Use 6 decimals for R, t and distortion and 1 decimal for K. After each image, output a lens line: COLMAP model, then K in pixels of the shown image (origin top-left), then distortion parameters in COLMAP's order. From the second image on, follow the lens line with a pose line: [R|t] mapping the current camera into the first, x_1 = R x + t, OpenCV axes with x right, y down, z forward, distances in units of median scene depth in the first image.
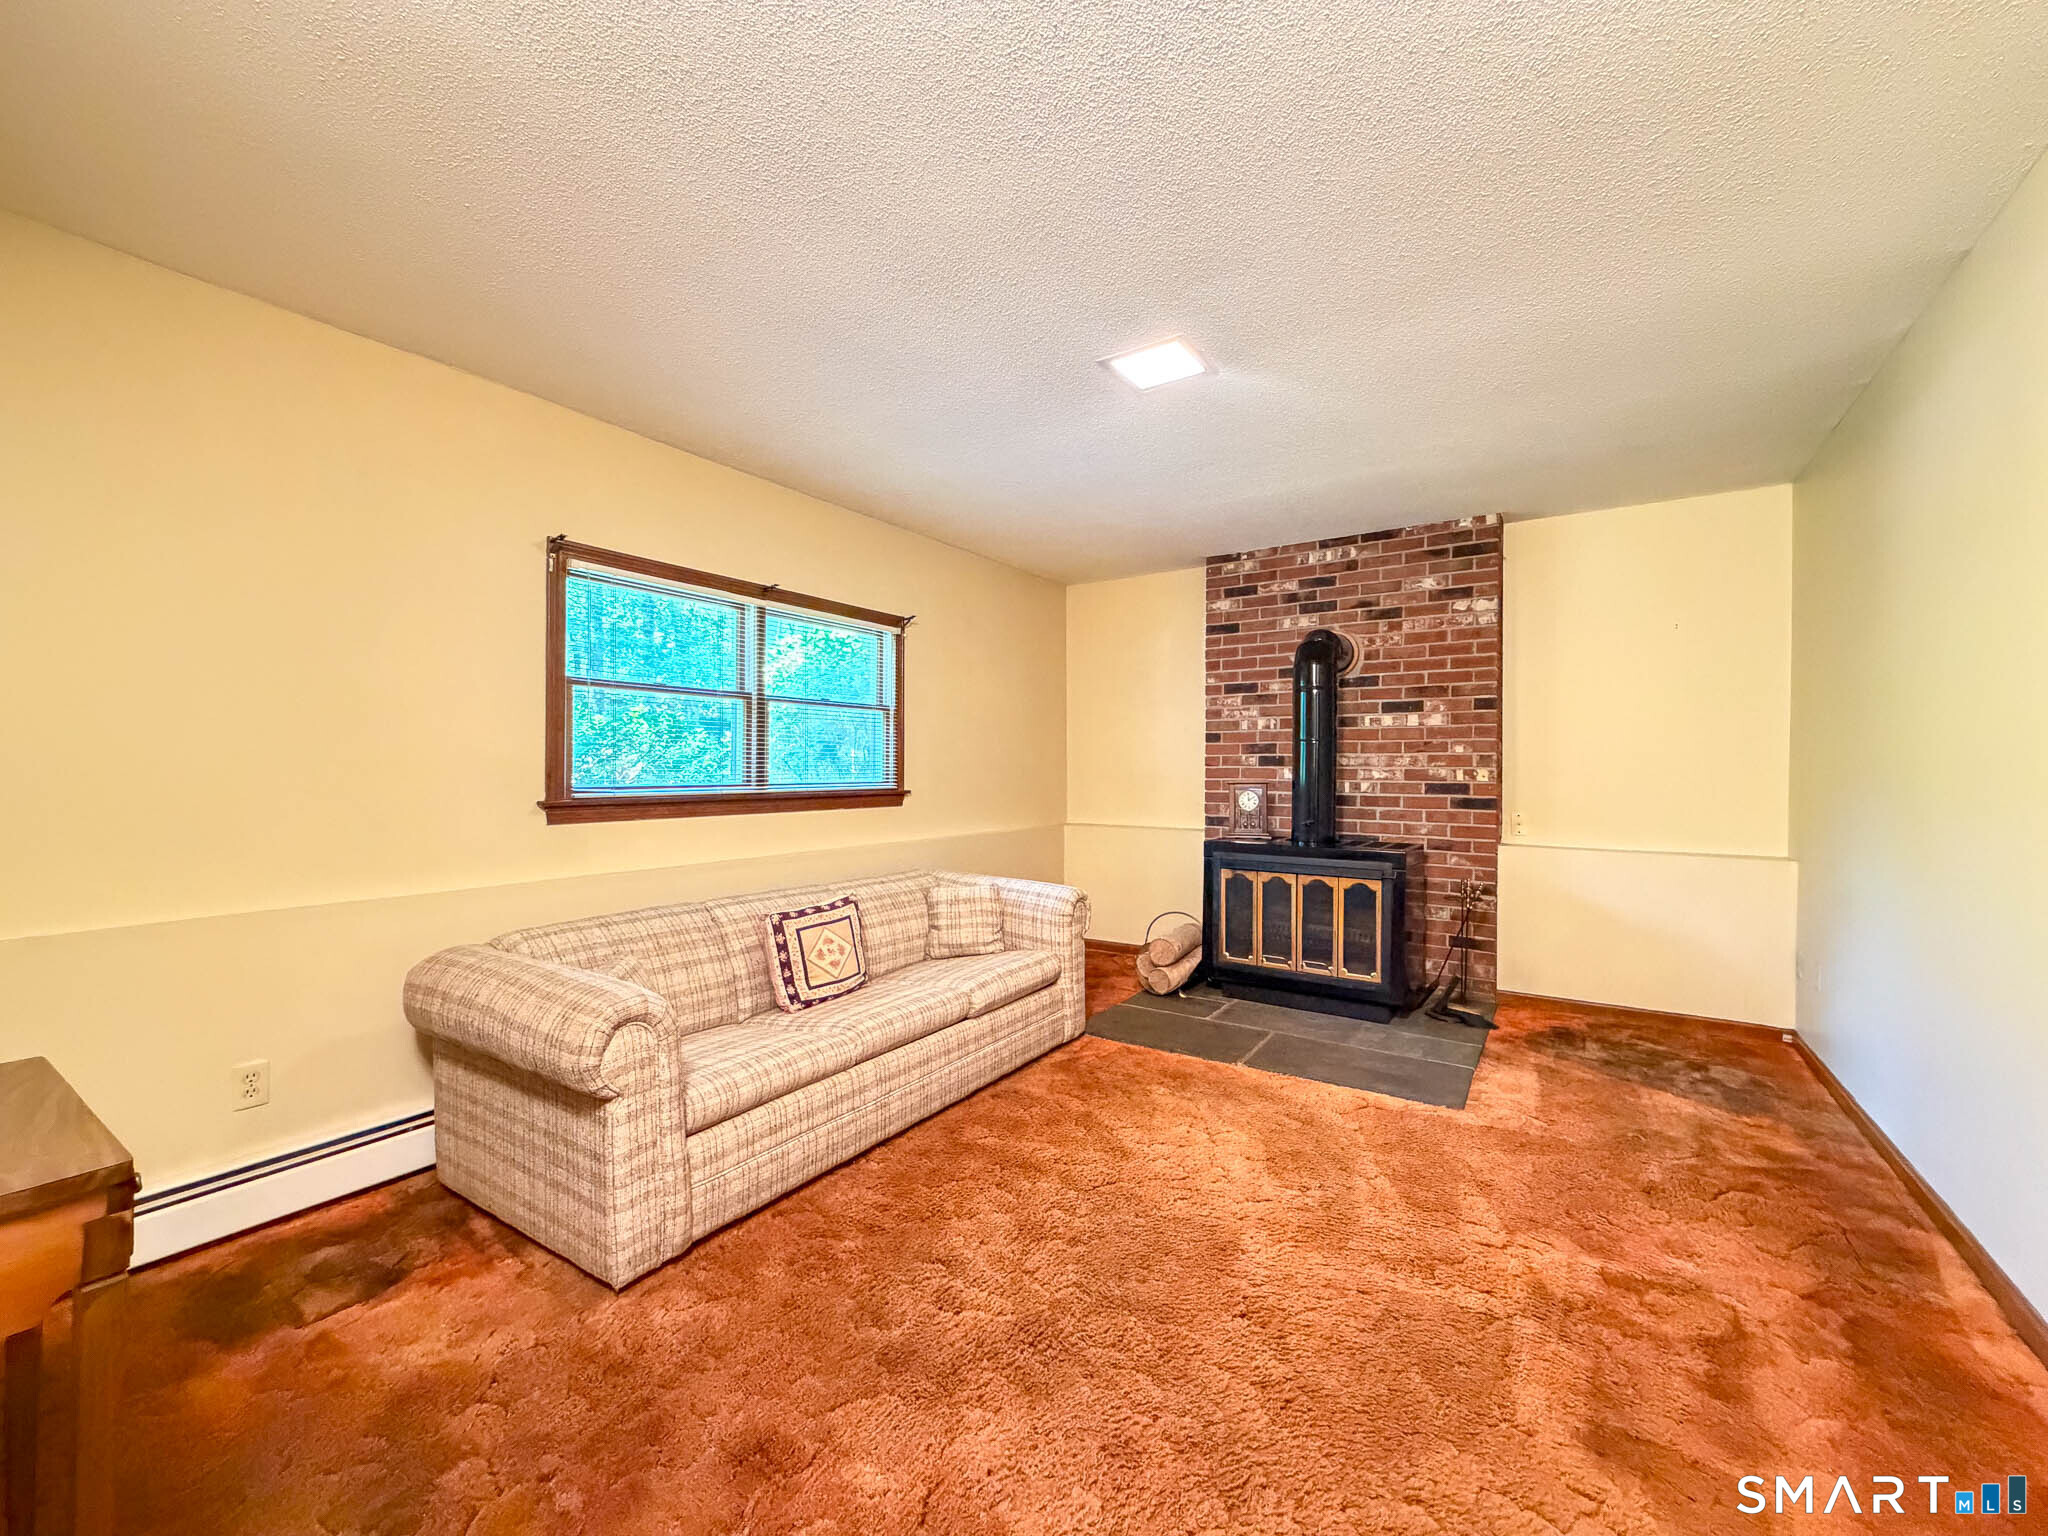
lens RADIAL K [[825.2, 0, 1019.1], [0, 825.2, 770.7], [0, 0, 1]] dist [0.000474, 0.000089]
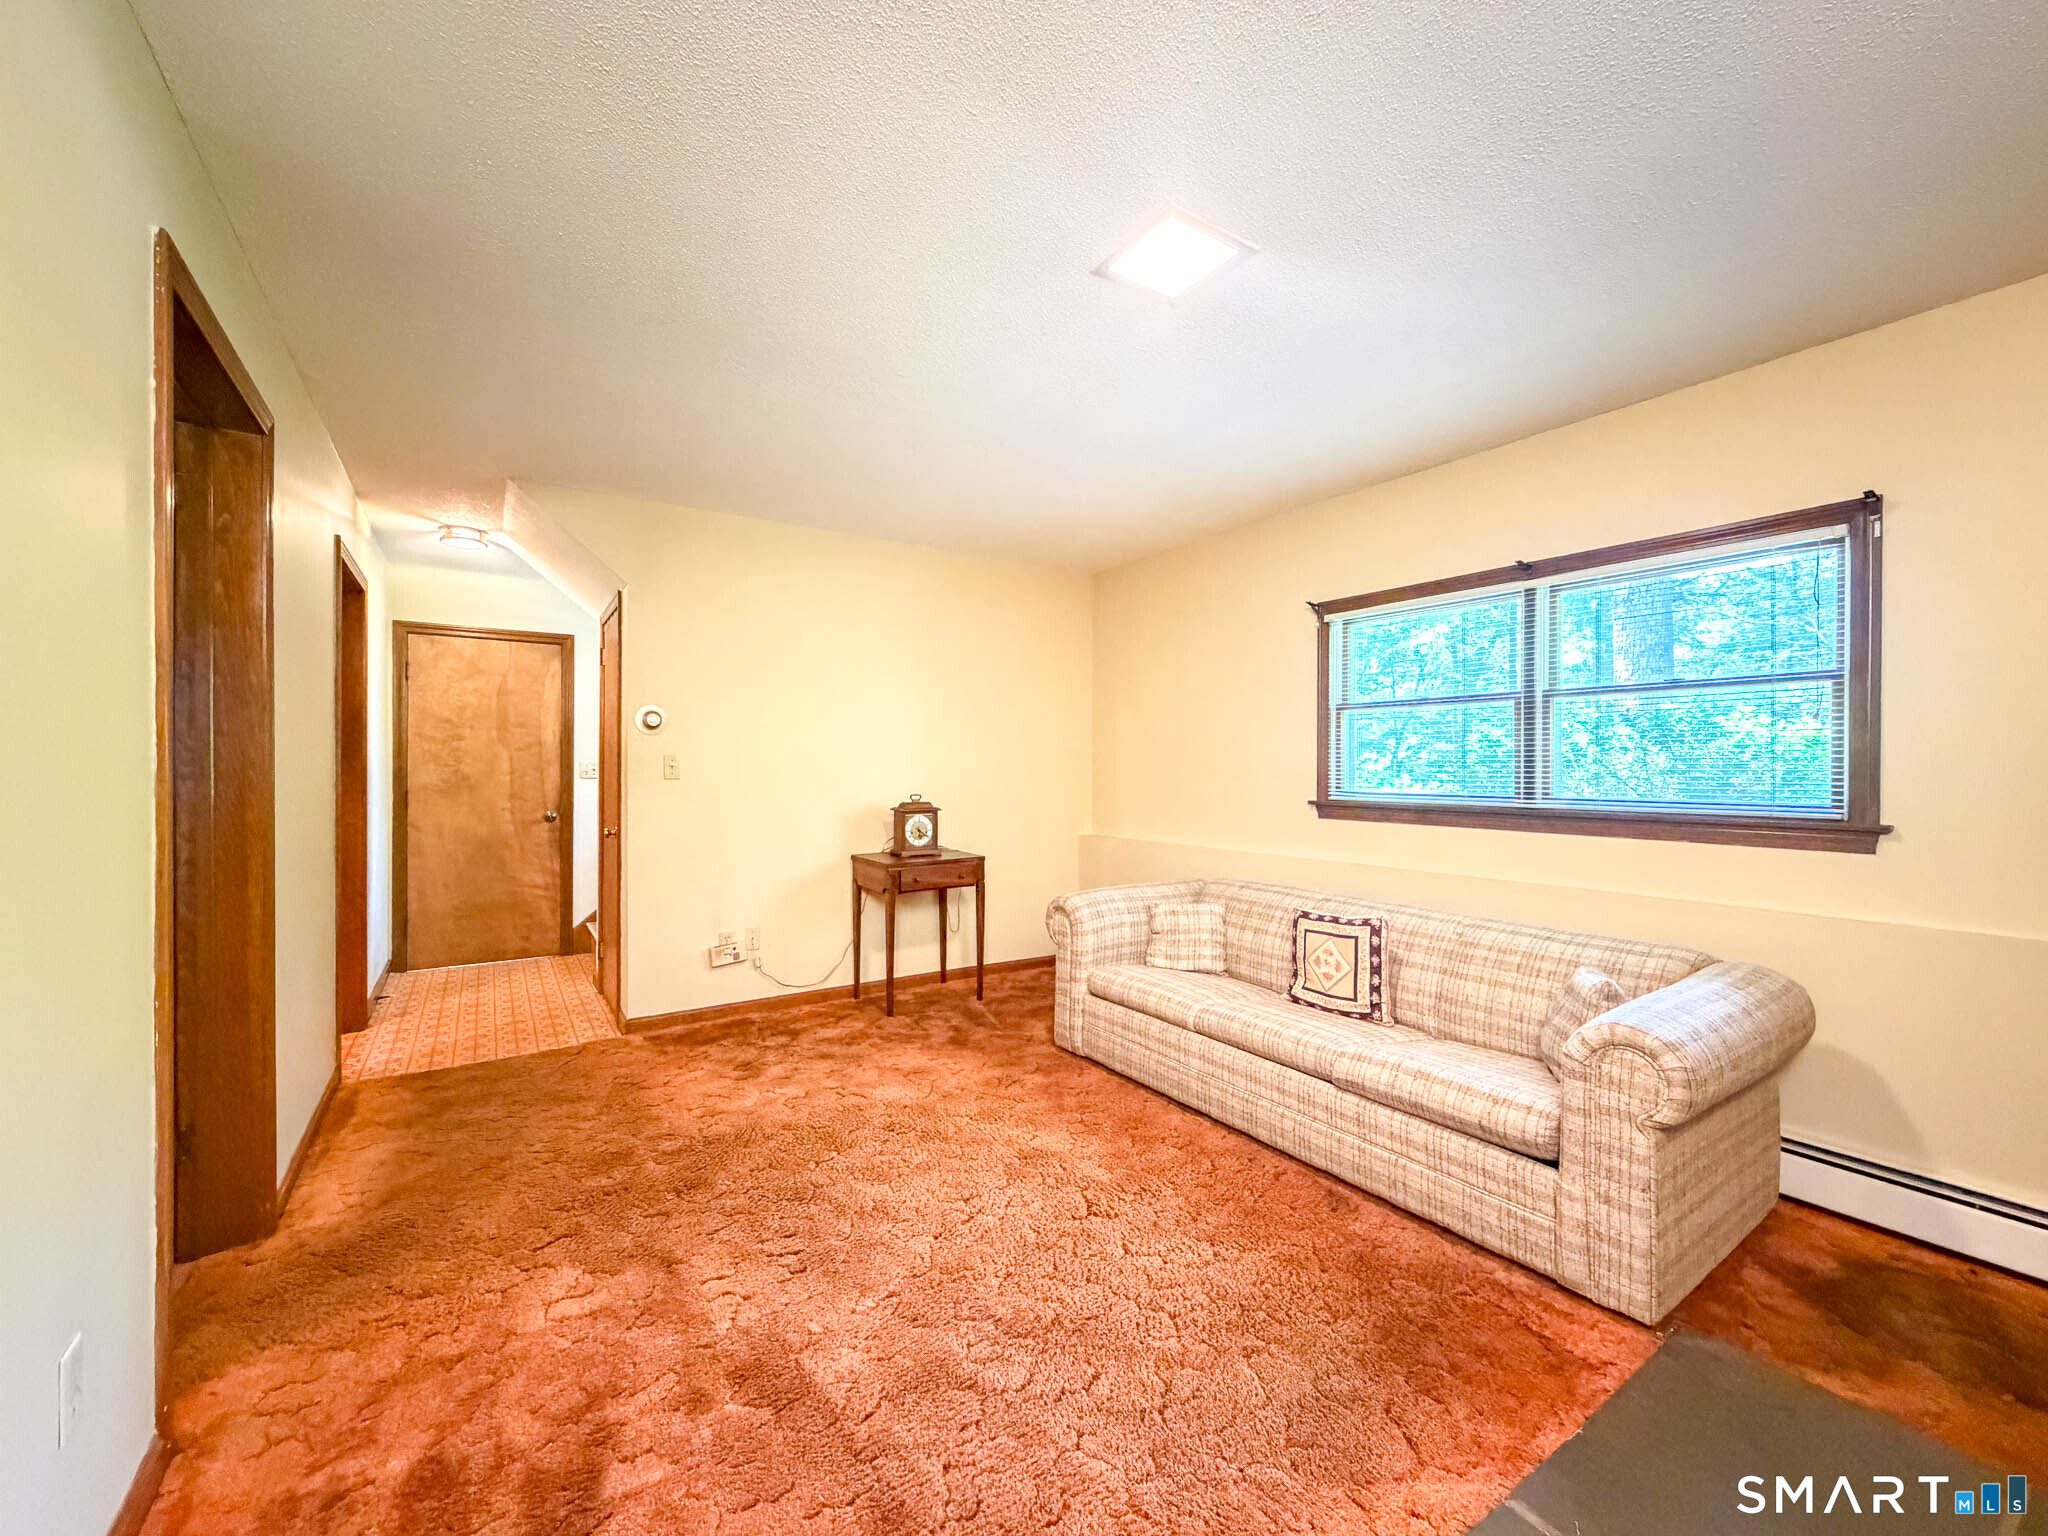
lens RADIAL K [[825.2, 0, 1019.1], [0, 825.2, 770.7], [0, 0, 1]] dist [0.000474, 0.000089]
pose [[-0.391613, 0.002668, -0.920126, 0.826360], [-0.003923, 0.999982, 0.004569, -0.016024], [0.920122, 0.005399, -0.391595, 1.038085]]
